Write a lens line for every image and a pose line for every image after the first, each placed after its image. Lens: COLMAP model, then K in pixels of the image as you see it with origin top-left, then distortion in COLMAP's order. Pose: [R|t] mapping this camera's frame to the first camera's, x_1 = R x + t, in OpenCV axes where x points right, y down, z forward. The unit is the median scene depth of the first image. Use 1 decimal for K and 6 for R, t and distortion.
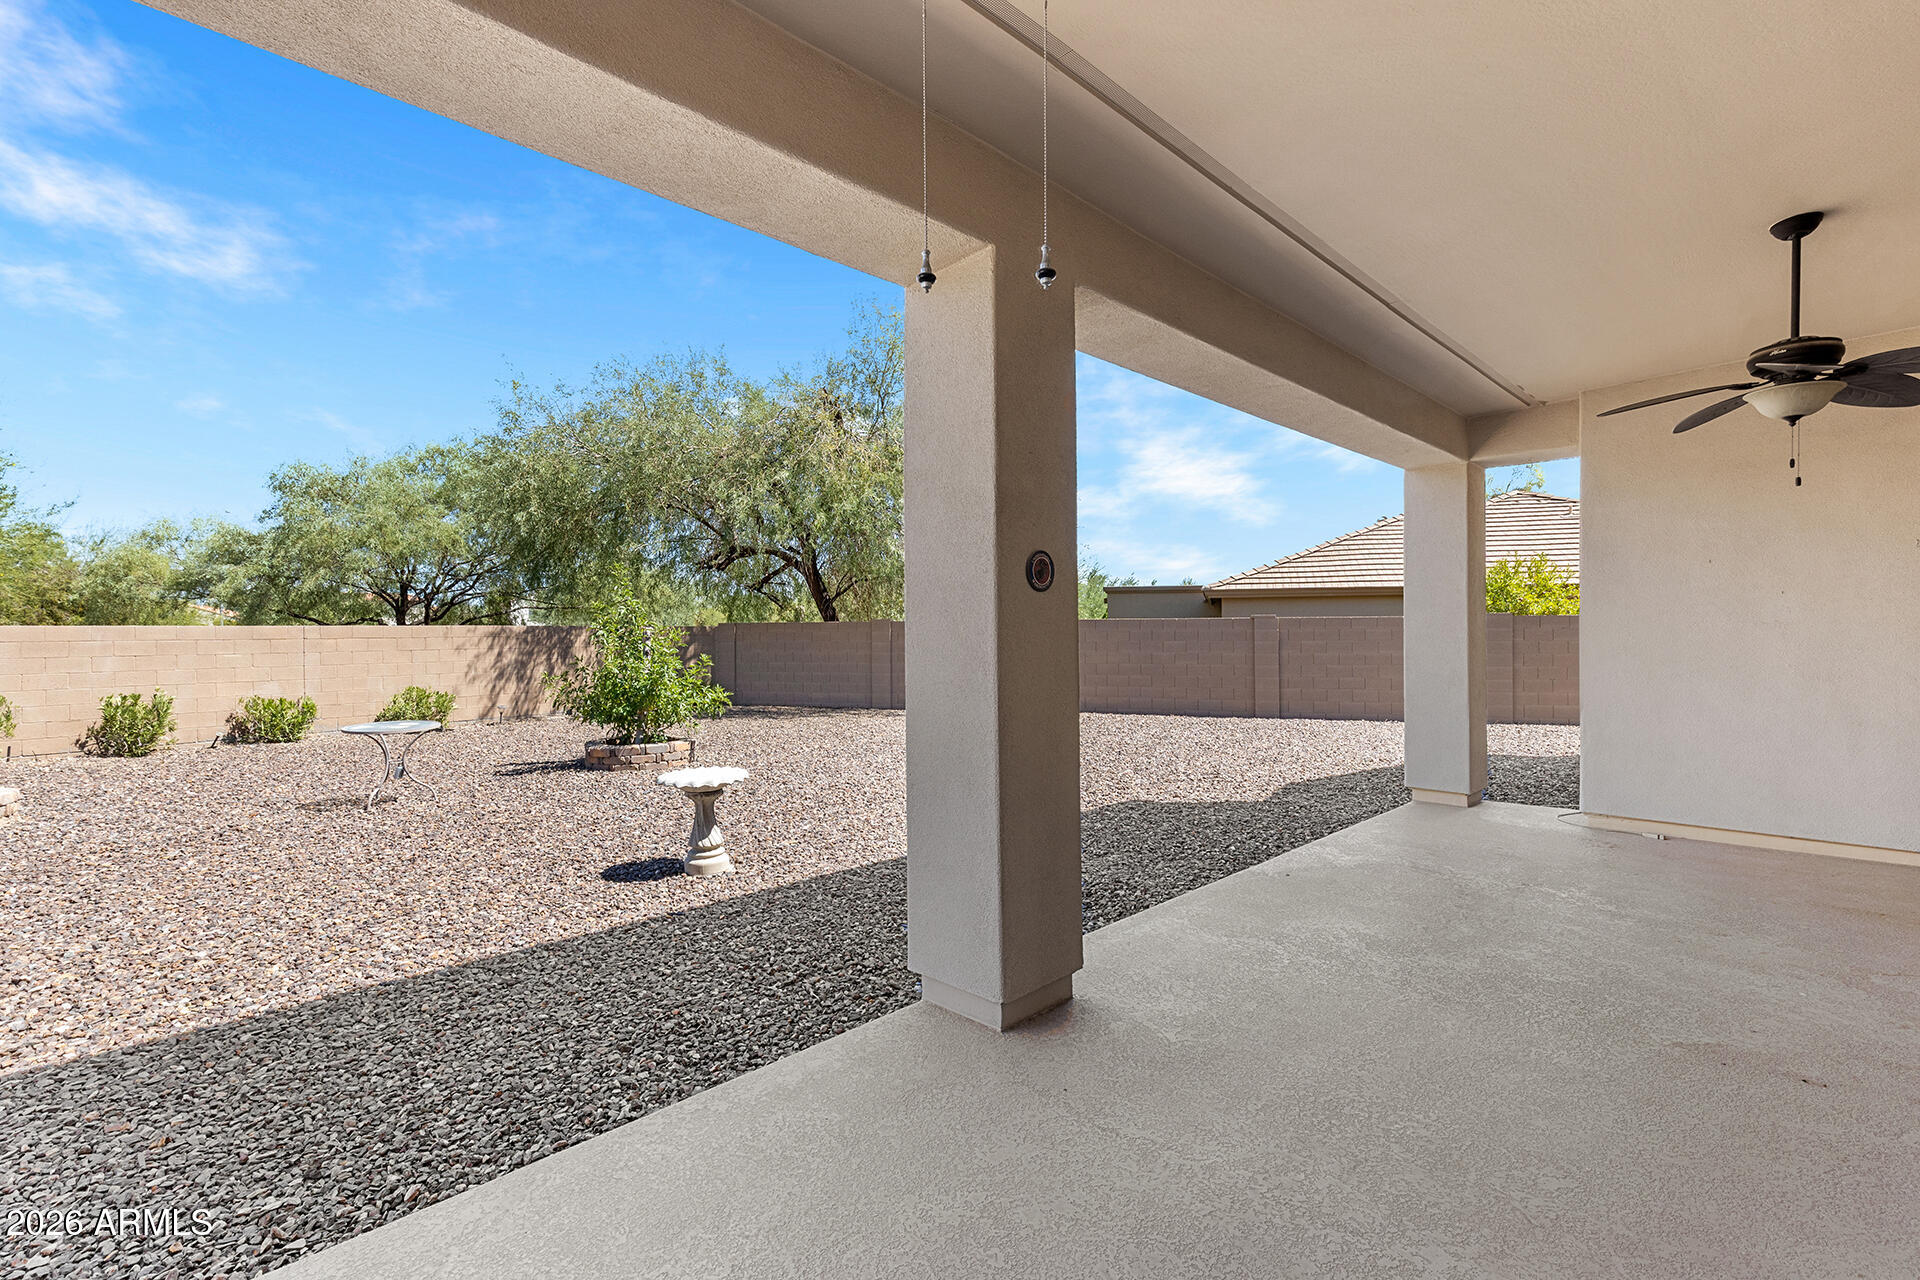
lens RADIAL K [[868.5, 0, 955.0], [0, 868.5, 636.7], [0, 0, 1]] dist [0.006667, -0.000227]
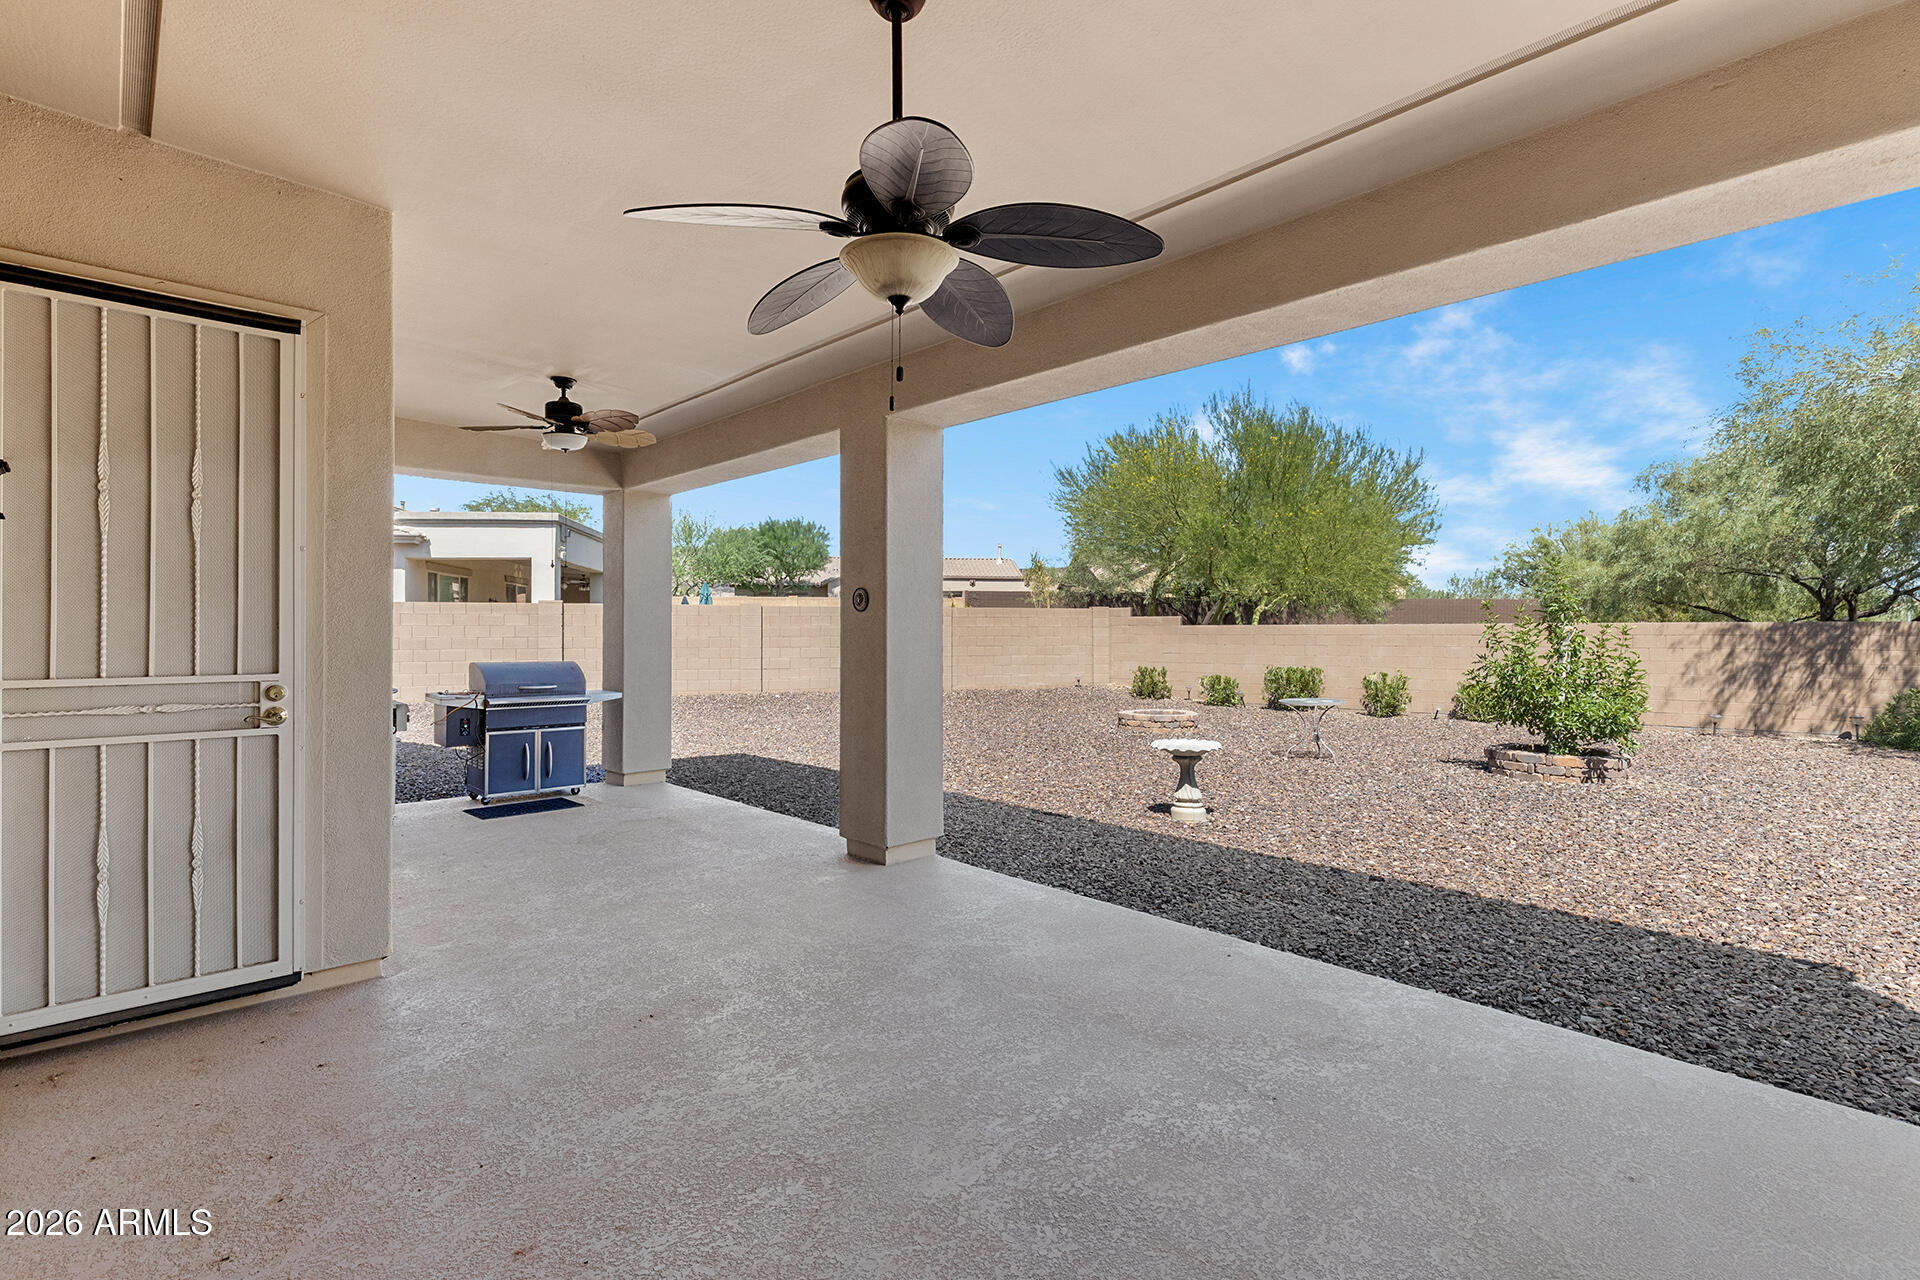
lens RADIAL K [[881.4, 0, 951.3], [0, 881.4, 635.0], [0, 0, 1]] dist [0.008087, 0.000226]
pose [[-0.023643, 0.008464, -0.999685, 0.381007], [-0.003171, 0.999958, 0.008541, -0.004688], [0.999715, 0.003372, -0.023615, 0.252858]]
